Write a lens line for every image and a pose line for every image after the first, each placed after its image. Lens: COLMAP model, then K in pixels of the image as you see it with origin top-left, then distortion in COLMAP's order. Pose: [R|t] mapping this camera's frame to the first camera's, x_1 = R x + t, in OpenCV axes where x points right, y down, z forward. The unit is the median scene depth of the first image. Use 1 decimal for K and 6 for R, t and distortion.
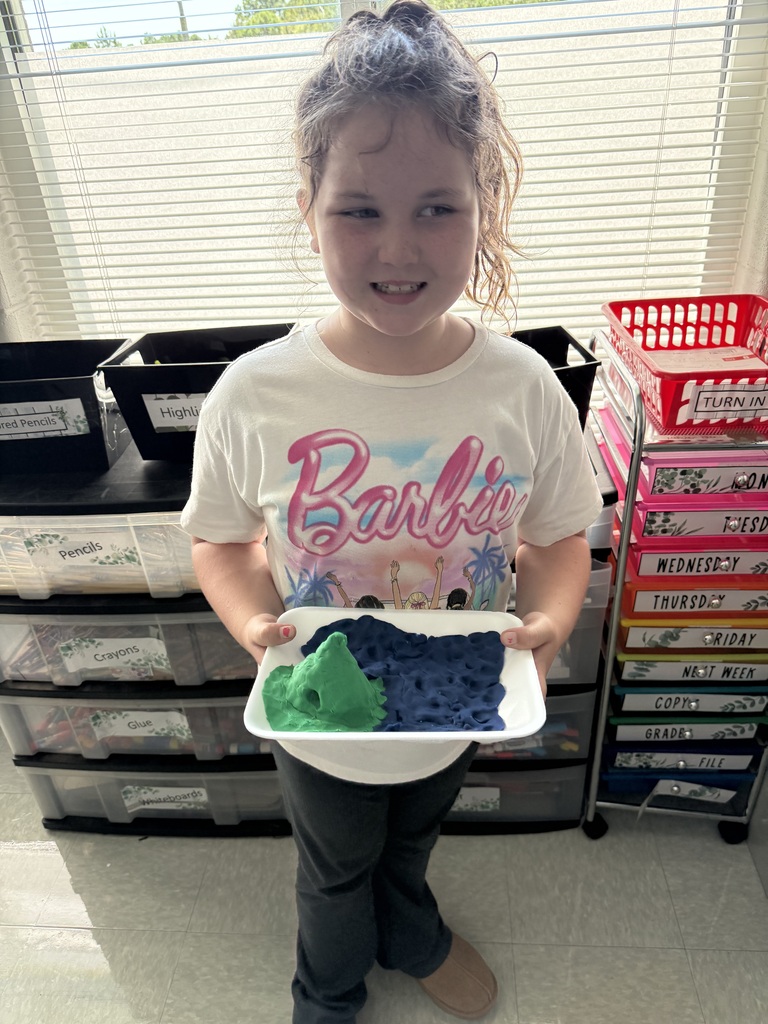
lens RADIAL K [[734.7, 0, 380.7], [0, 734.7, 513.6], [0, 0, 1]] dist [0.007179, -0.016779]
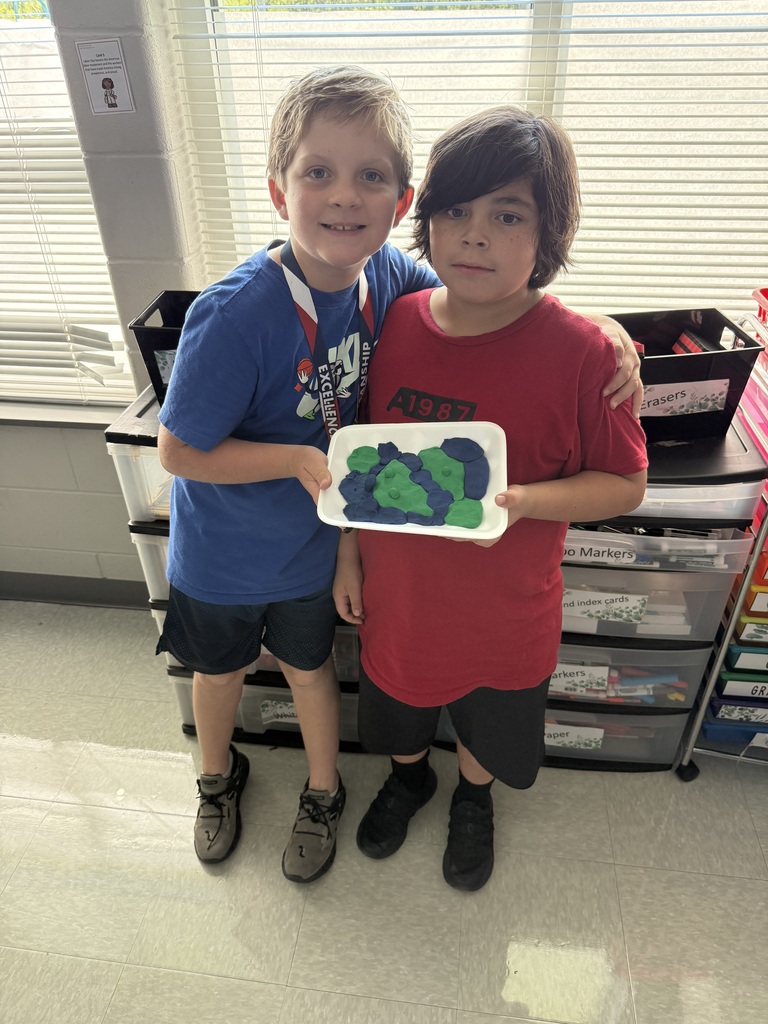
lens RADIAL K [[734.7, 0, 386.6], [0, 734.7, 509.6], [0, 0, 1]] dist [0.007179, -0.016779]
pose [[0.997063, 0.072063, -0.025945, -0.167922], [-0.070328, 0.995563, 0.062516, 0.000491], [0.030335, -0.060507, 0.997707, -0.092253]]
